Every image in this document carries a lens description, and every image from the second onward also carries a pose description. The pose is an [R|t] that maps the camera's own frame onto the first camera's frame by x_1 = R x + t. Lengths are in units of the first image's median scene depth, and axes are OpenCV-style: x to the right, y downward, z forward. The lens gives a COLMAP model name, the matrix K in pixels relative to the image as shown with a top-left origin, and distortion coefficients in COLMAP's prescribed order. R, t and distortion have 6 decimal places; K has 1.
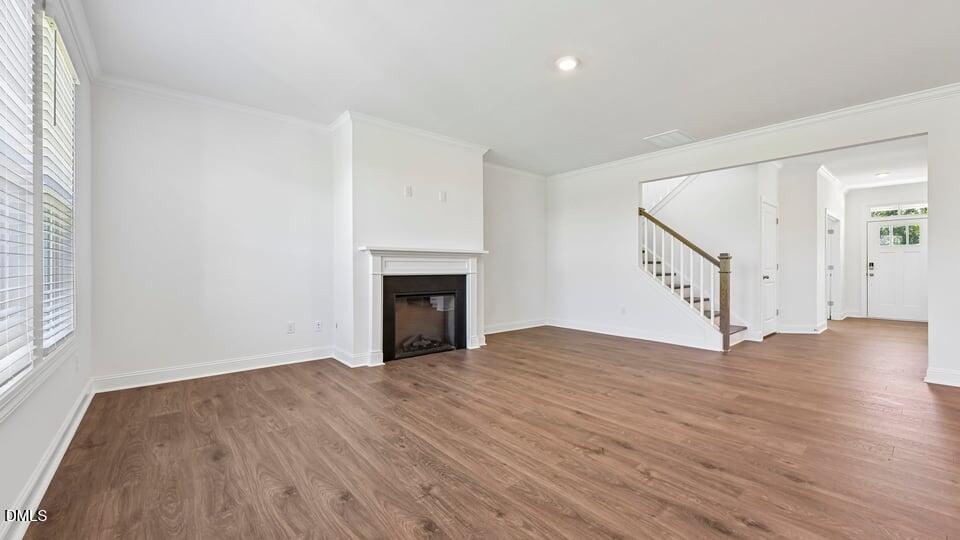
lens RADIAL K [[380.7, 0, 478.7], [0, 380.7, 266.4], [0, 0, 1]] dist [-0.000661, -0.000061]
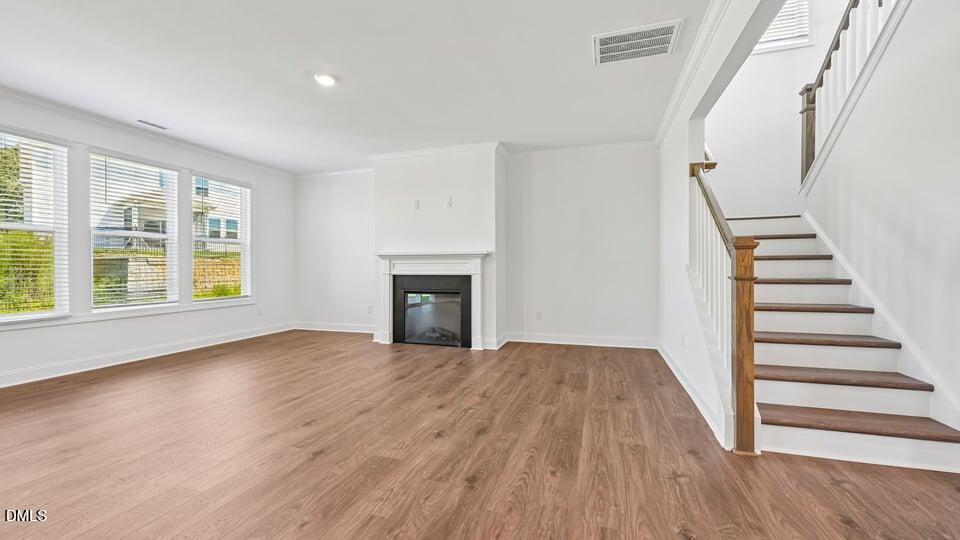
lens RADIAL K [[380.7, 0, 478.7], [0, 380.7, 271.7], [0, 0, 1]] dist [-0.000661, -0.000061]
pose [[0.532445, 0.008346, -0.846424, 0.956968], [0.007010, 0.999874, 0.014269, -0.003011], [0.846436, -0.013531, 0.532319, 0.548385]]
